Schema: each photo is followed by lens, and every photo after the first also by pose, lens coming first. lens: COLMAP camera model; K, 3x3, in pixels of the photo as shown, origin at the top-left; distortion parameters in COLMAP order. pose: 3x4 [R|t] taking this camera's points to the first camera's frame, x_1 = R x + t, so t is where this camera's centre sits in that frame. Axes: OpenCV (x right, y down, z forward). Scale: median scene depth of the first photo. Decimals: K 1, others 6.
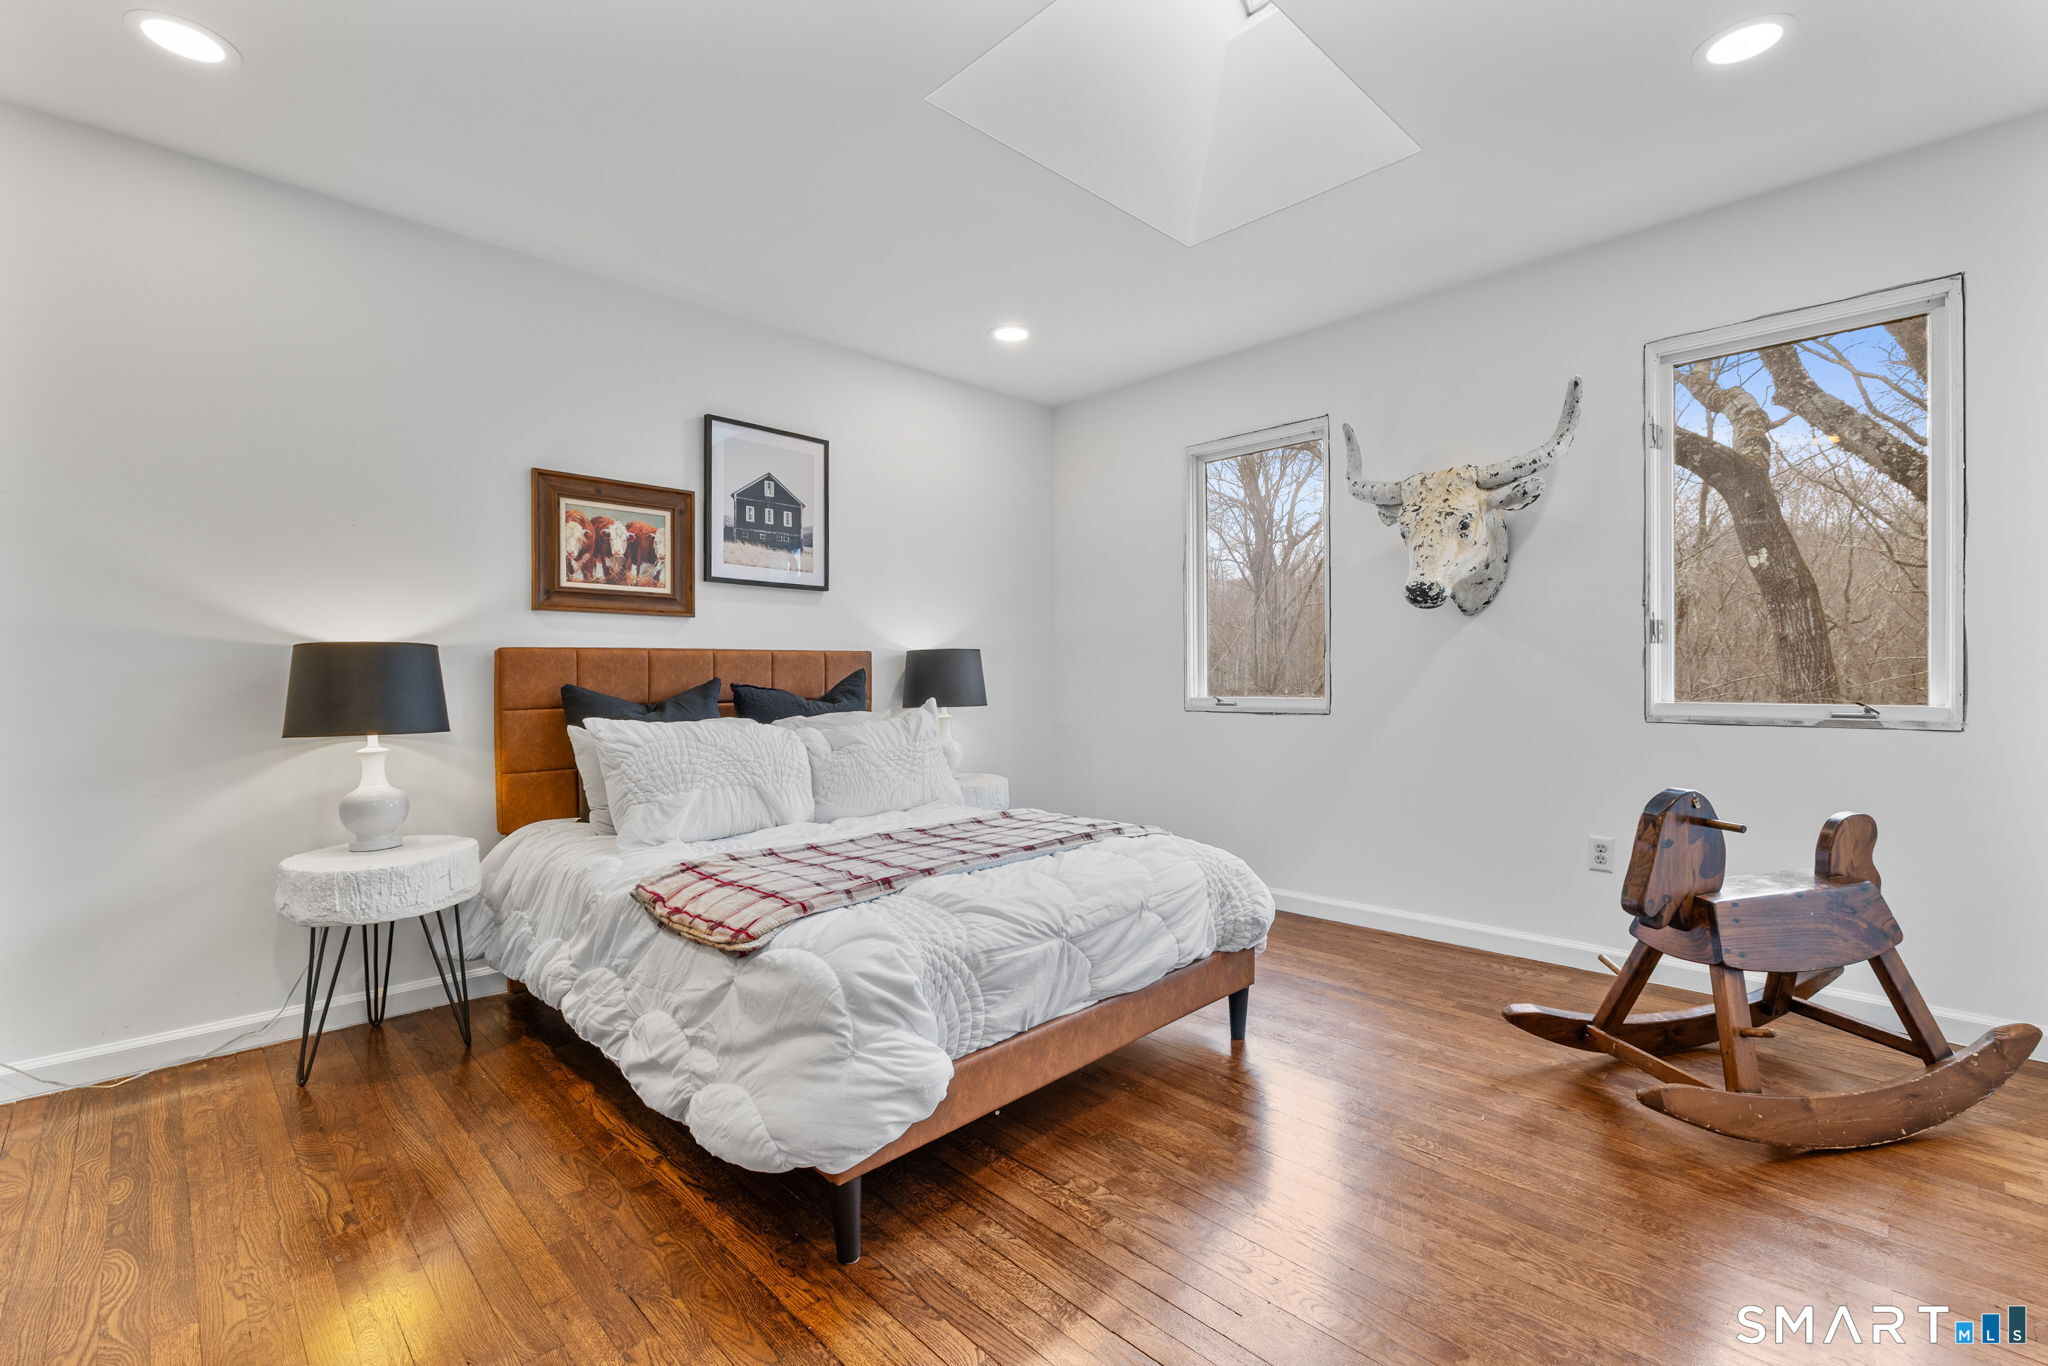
lens RADIAL K [[881.1, 0, 1021.7], [0, 881.1, 680.4], [0, 0, 1]] dist [-0.002601, 0.000235]
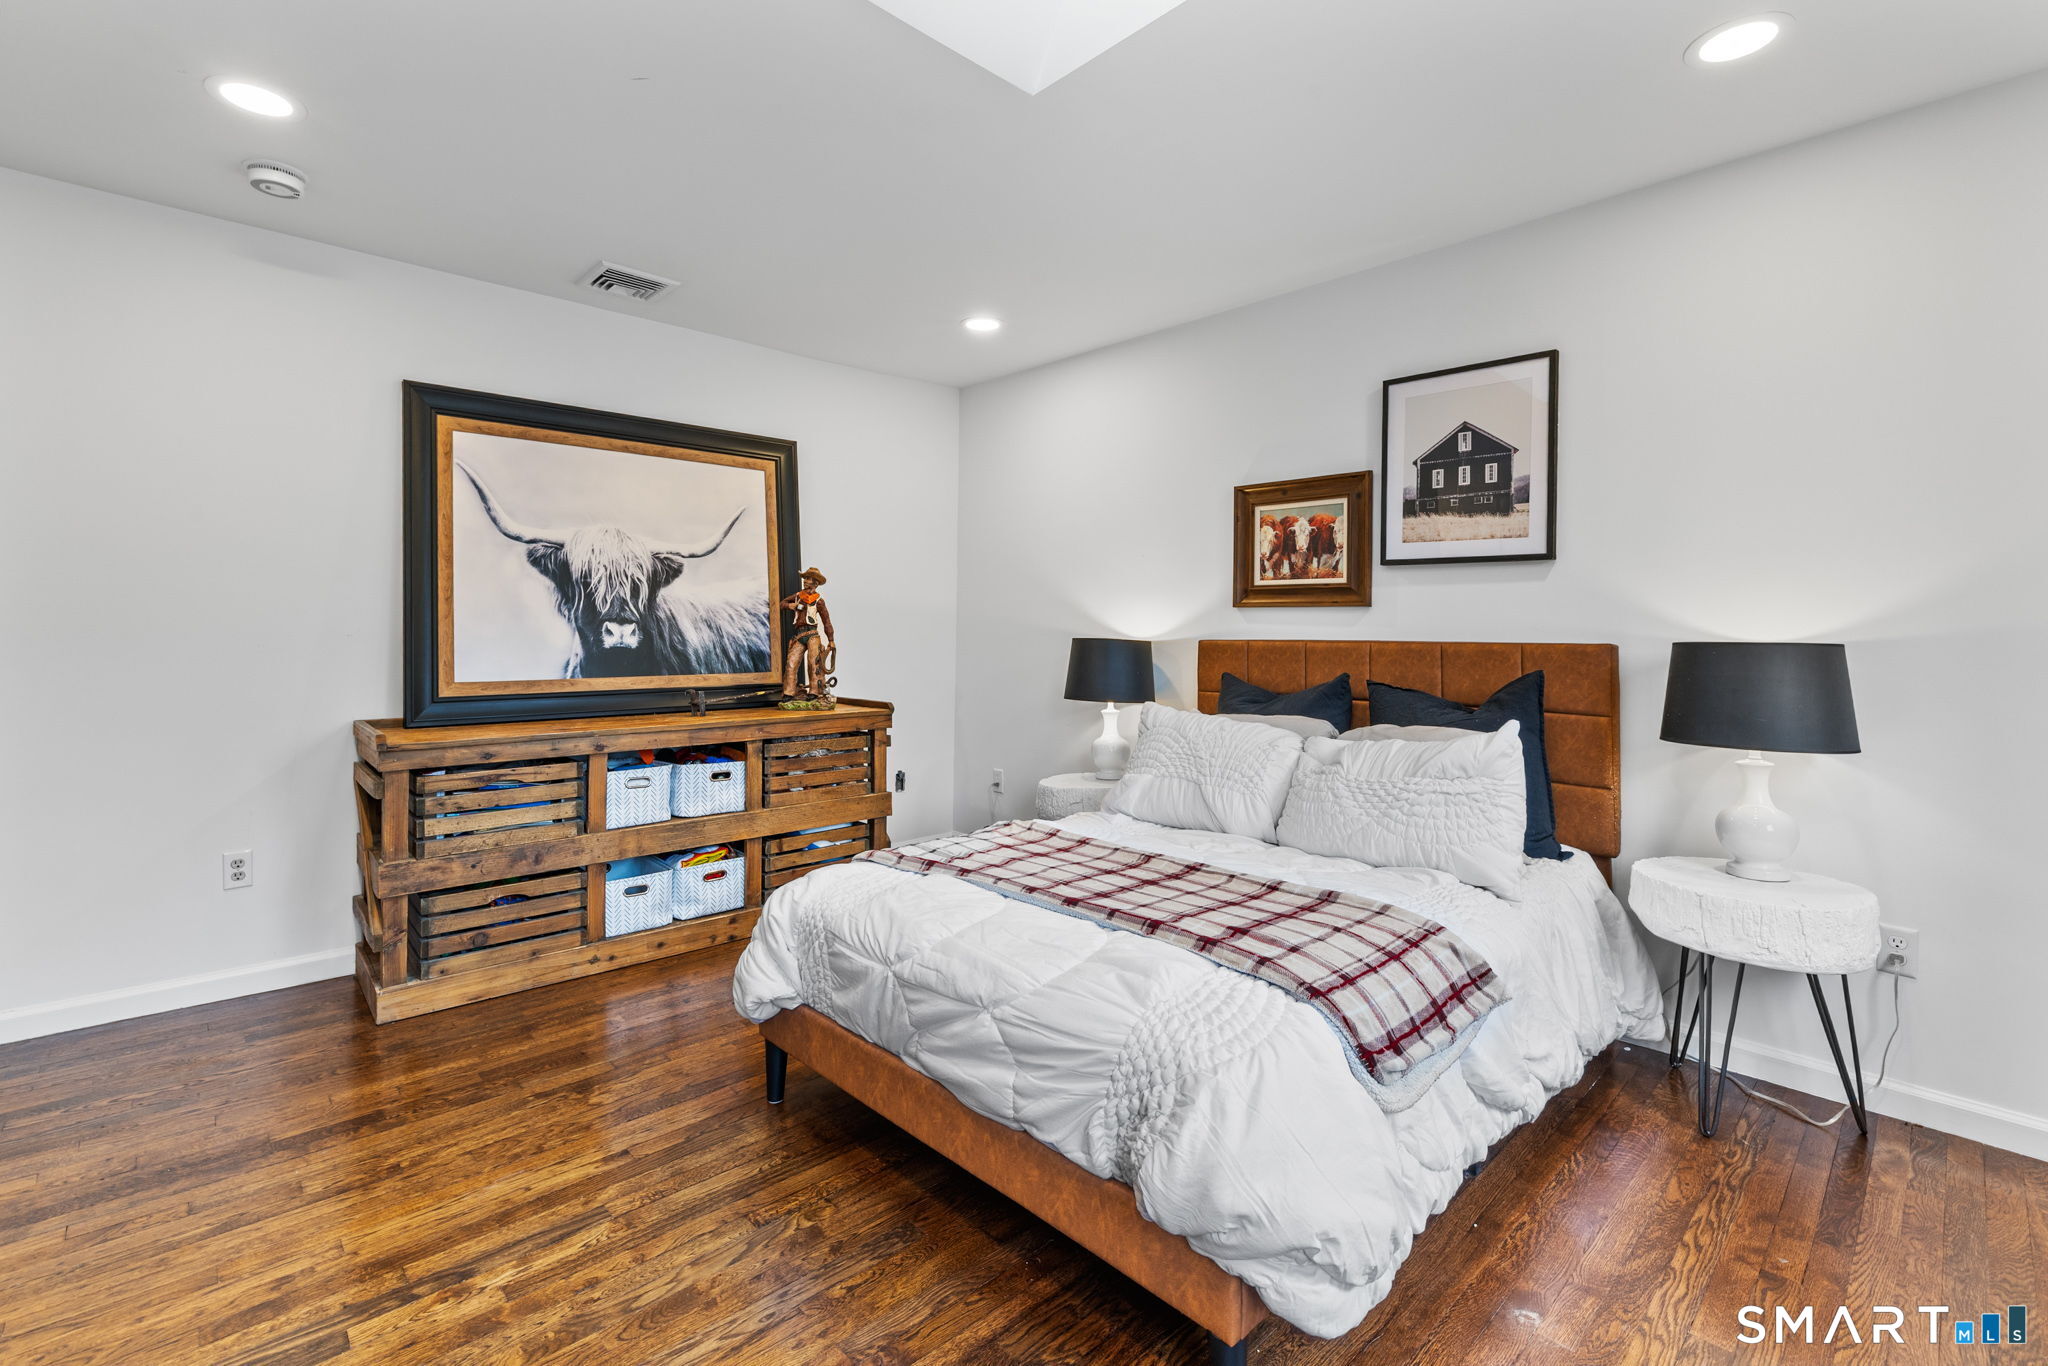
lens RADIAL K [[881.1, 0, 999.8], [0, 881.1, 621.1], [0, 0, 1]] dist [-0.002601, 0.000235]
pose [[-0.000682, -0.011741, -0.999931, 0.557585], [-0.021802, 0.999694, -0.011723, -0.038267], [0.999762, 0.021792, -0.000938, 0.630836]]
